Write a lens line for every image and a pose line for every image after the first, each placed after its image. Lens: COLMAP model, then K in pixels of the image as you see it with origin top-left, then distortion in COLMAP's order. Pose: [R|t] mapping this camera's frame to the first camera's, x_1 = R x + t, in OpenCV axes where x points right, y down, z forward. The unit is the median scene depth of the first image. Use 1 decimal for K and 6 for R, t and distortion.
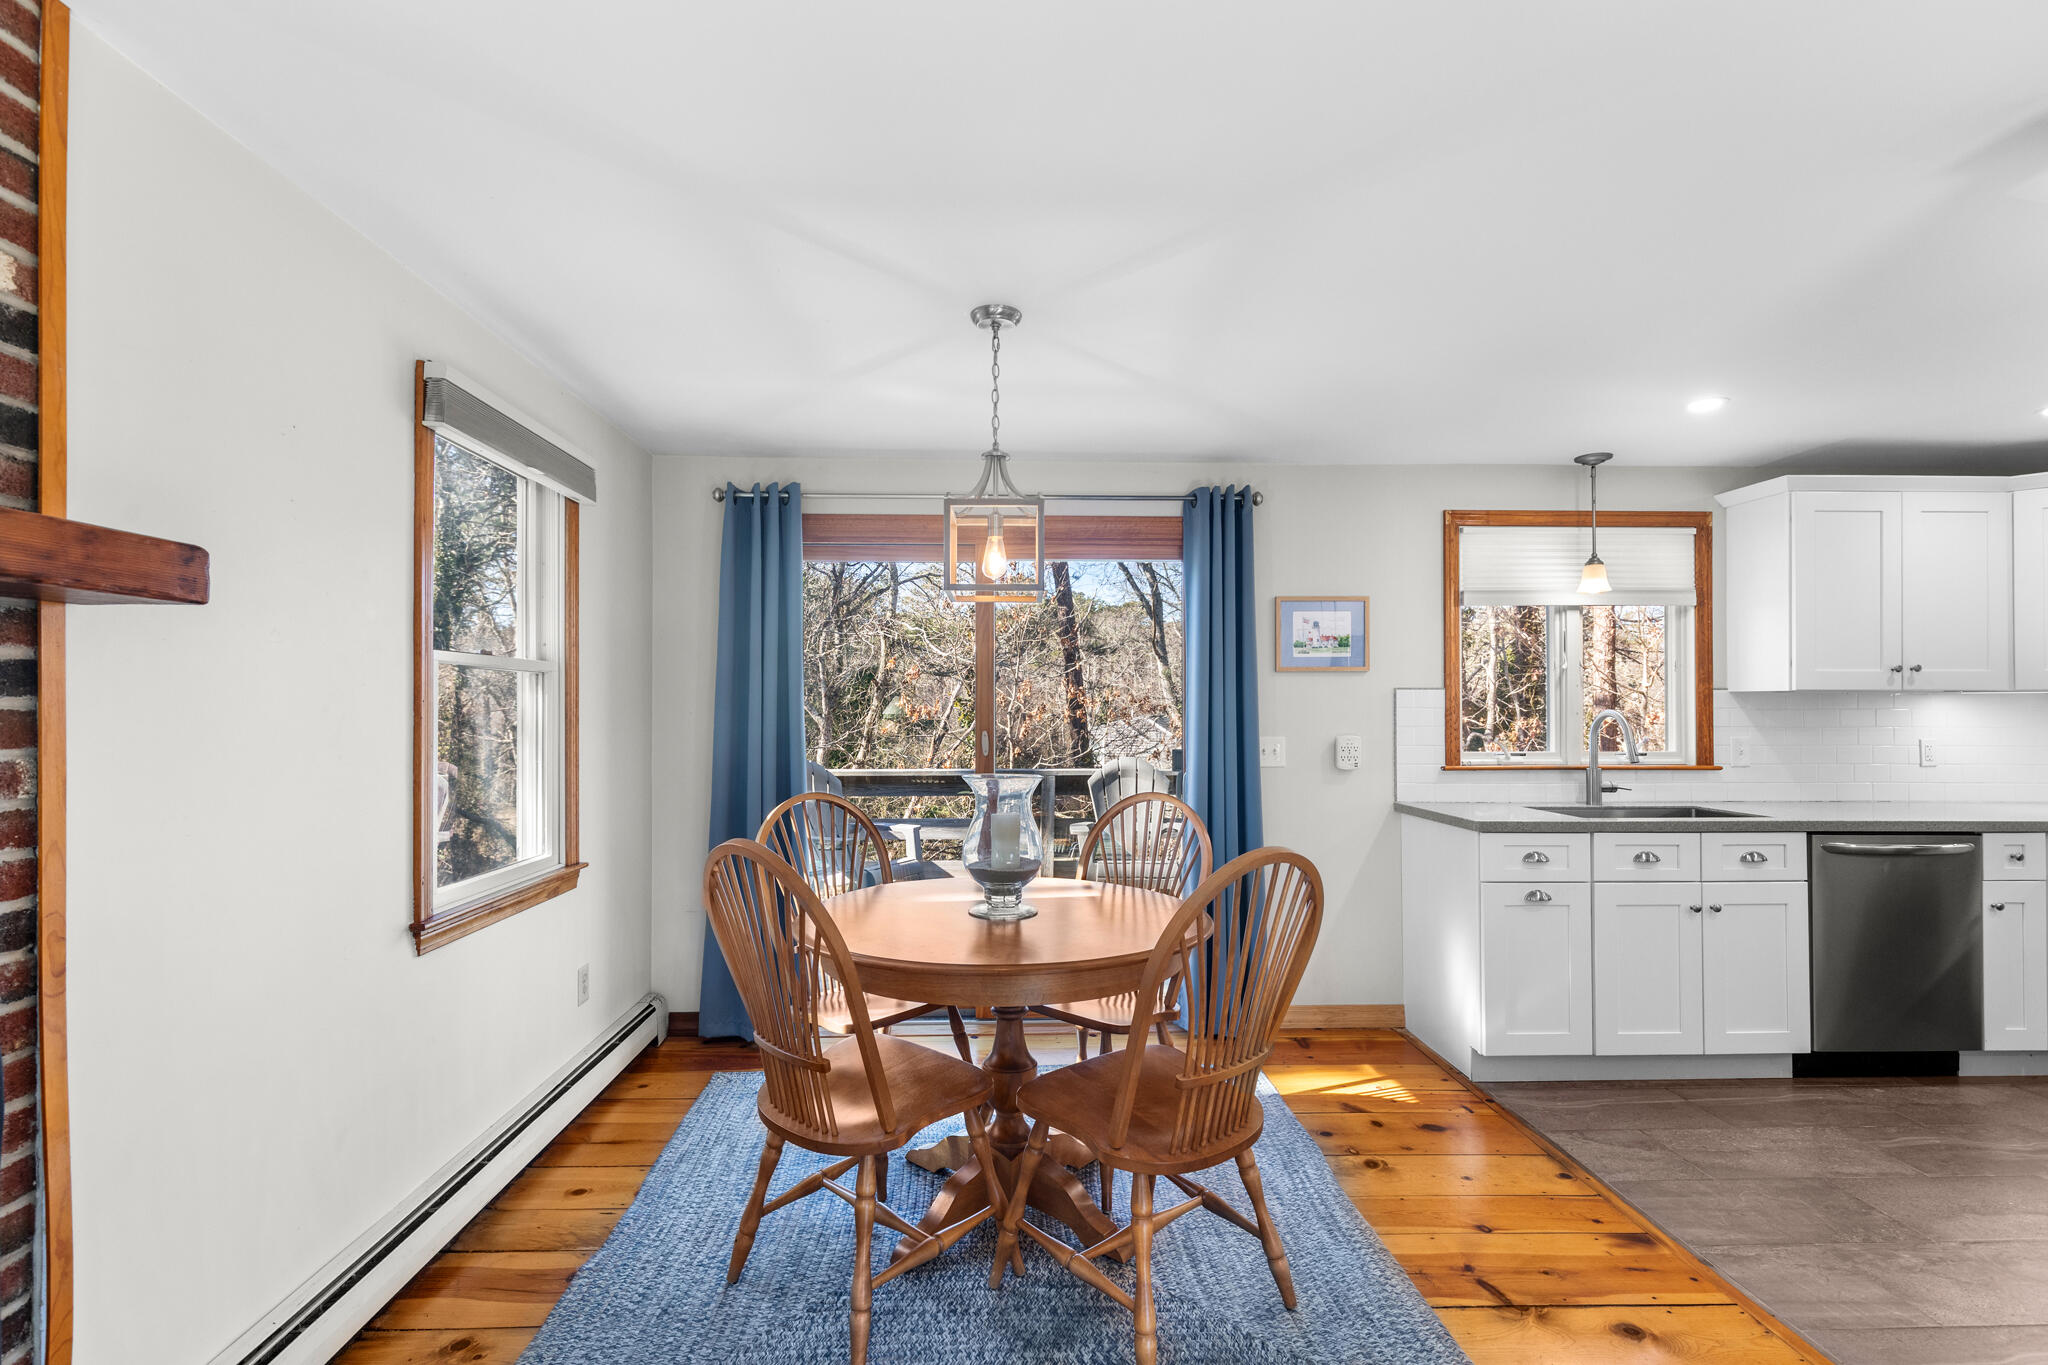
lens RADIAL K [[929.0, 0, 1021.2], [0, 929.0, 698.2], [0, 0, 1]] dist [0.001632, 0.000708]
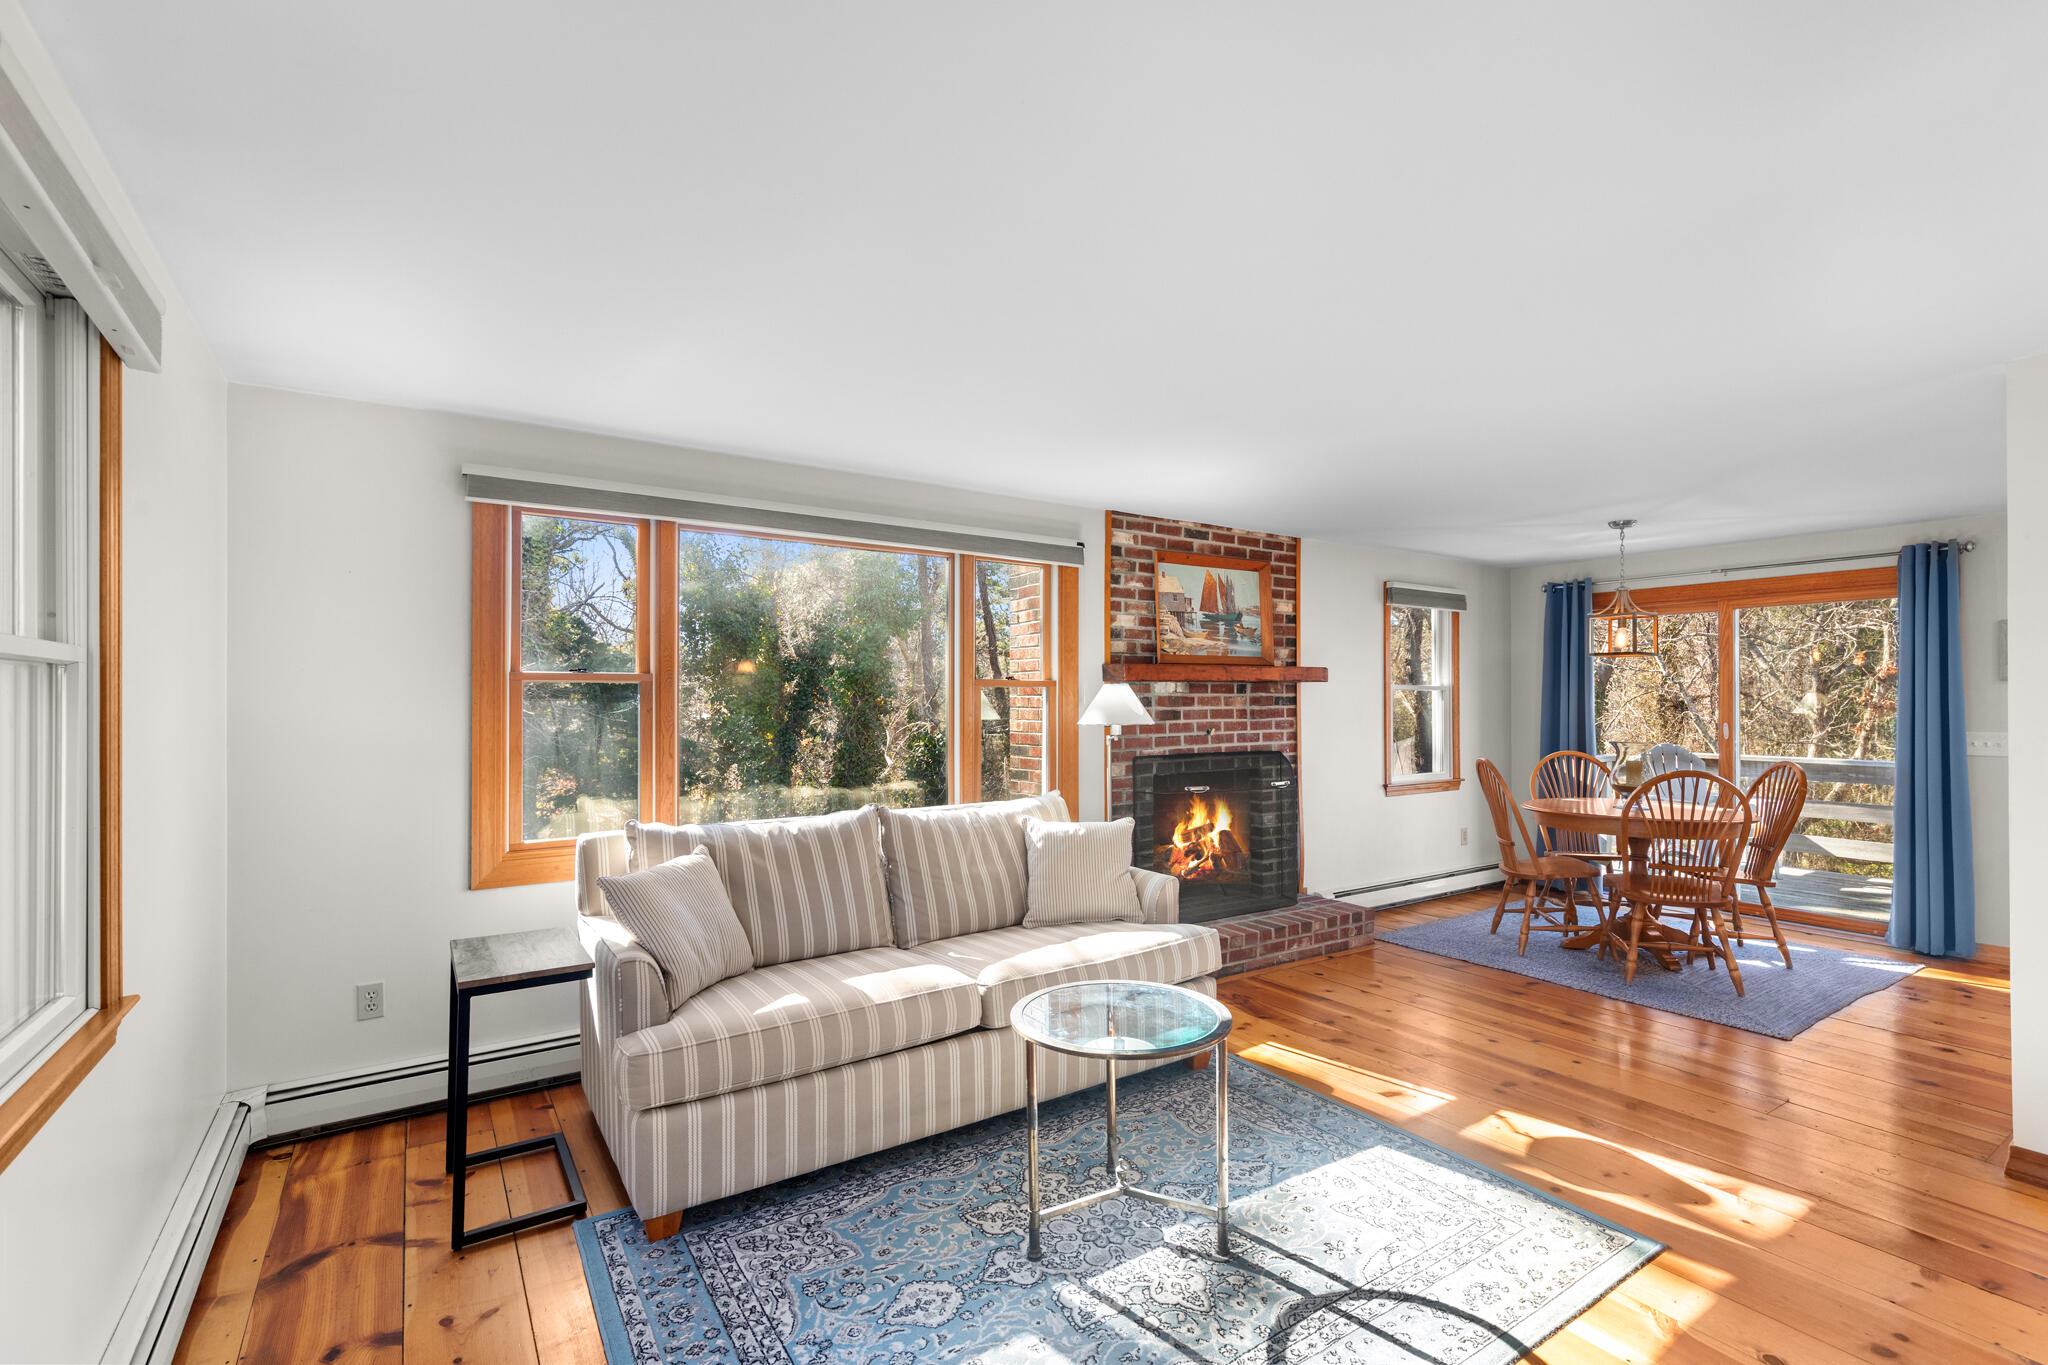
lens RADIAL K [[929.0, 0, 1029.5], [0, 929.0, 696.5], [0, 0, 1]] dist [0.001632, 0.000708]
pose [[0.531786, -0.004872, -0.846865, 0.700270], [0.008631, 0.999963, -0.000333, -0.019124], [0.846835, -0.007133, 0.531808, -0.847788]]
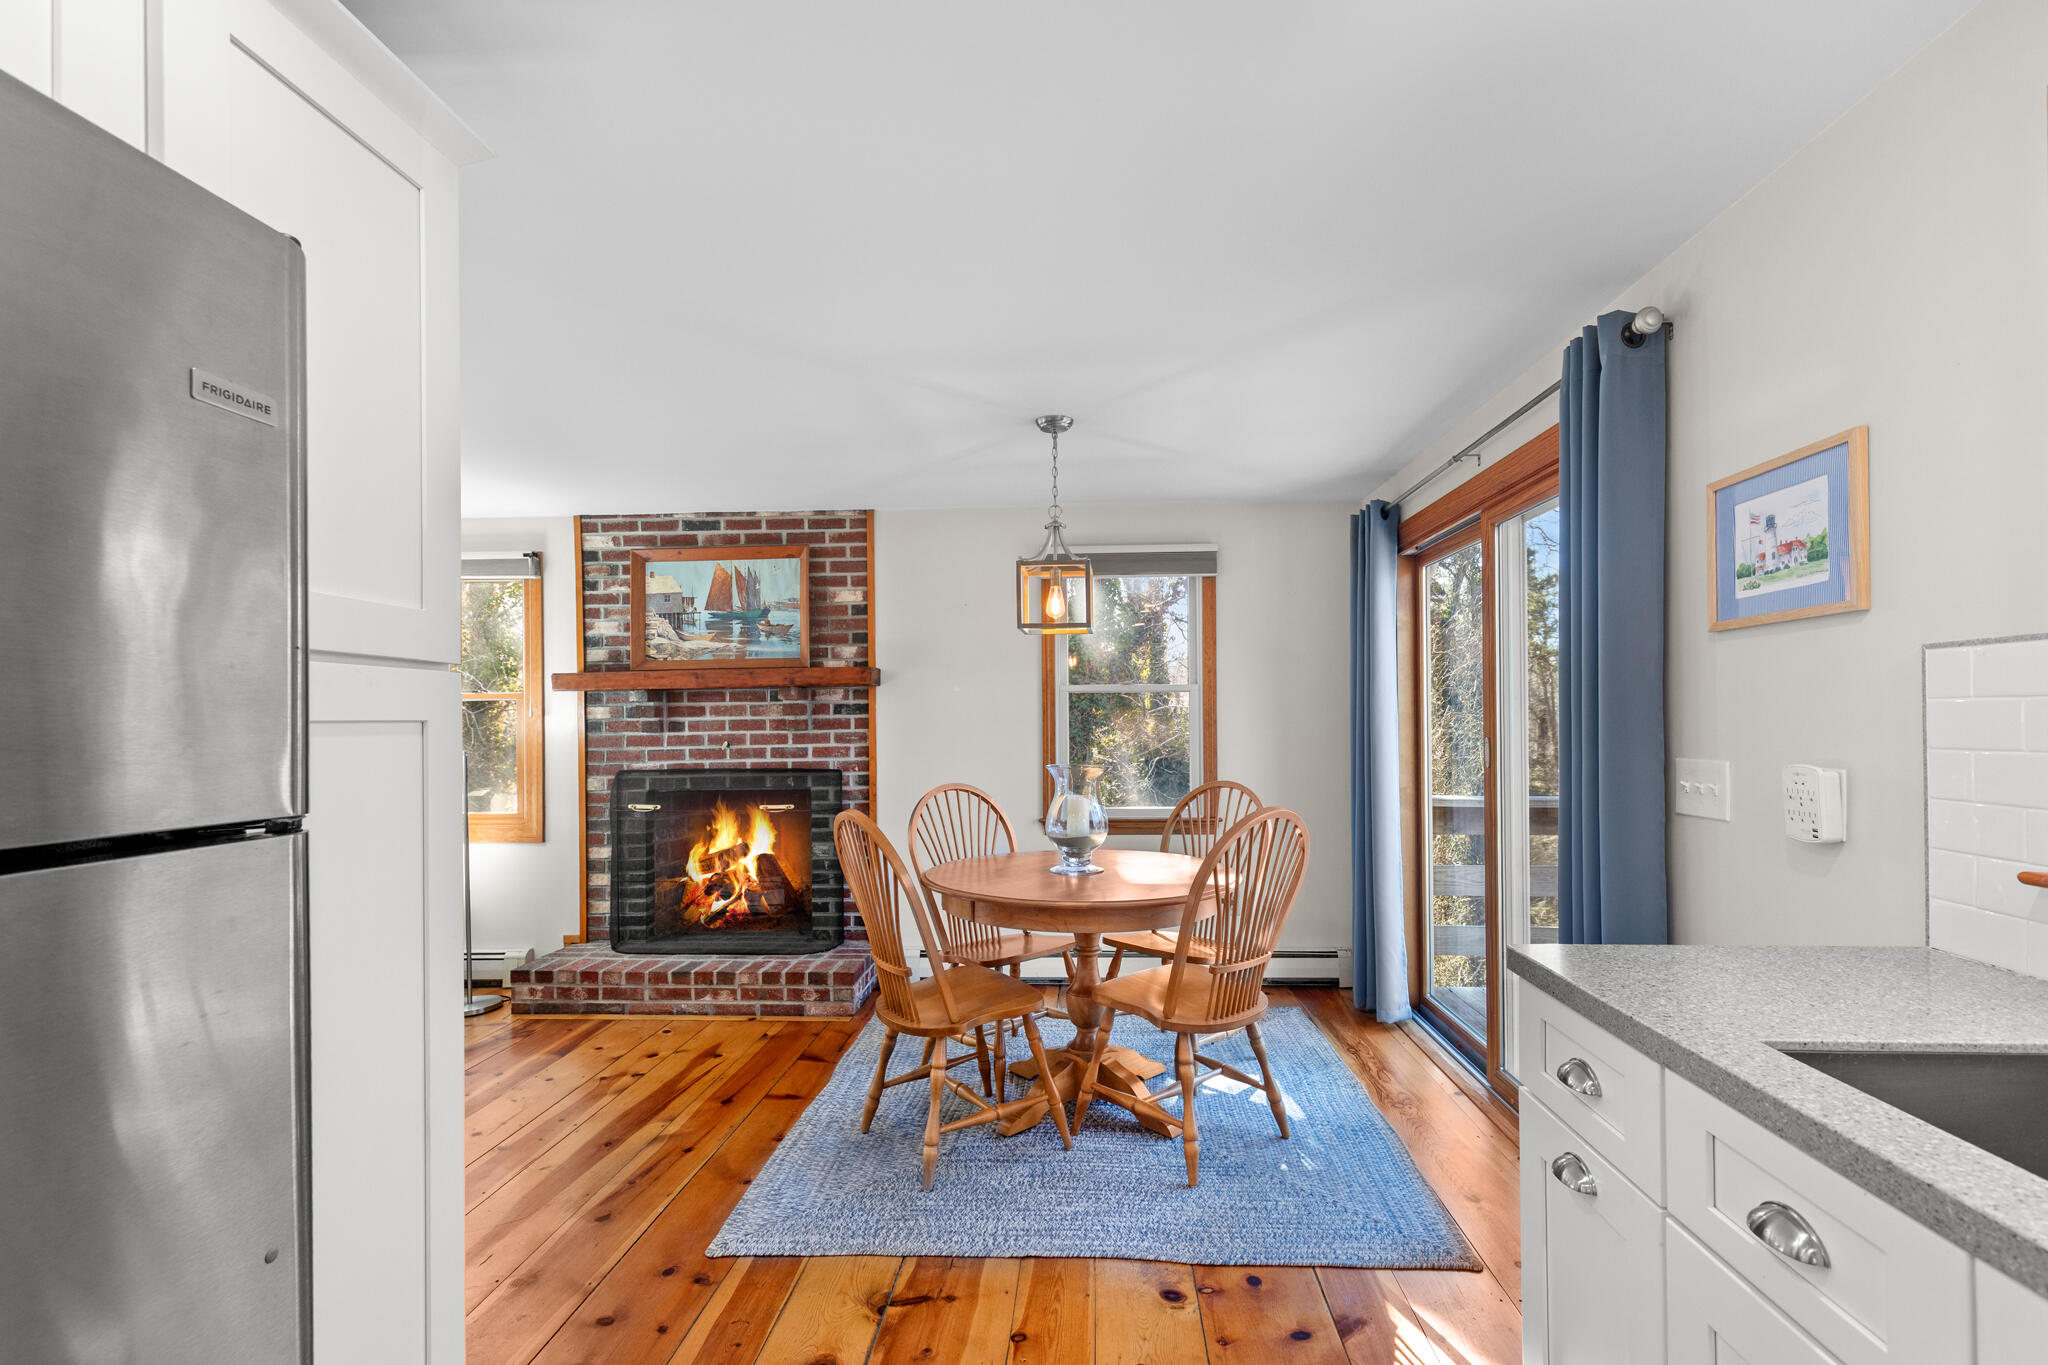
lens RADIAL K [[929.0, 0, 1067.5], [0, 929.0, 717.1], [0, 0, 1]] dist [0.001632, 0.000708]
pose [[-0.066028, -0.001945, -0.997816, 0.879675], [0.020853, 0.999777, -0.003329, 0.013417], [0.997600, -0.021028, -0.065972, 0.738402]]
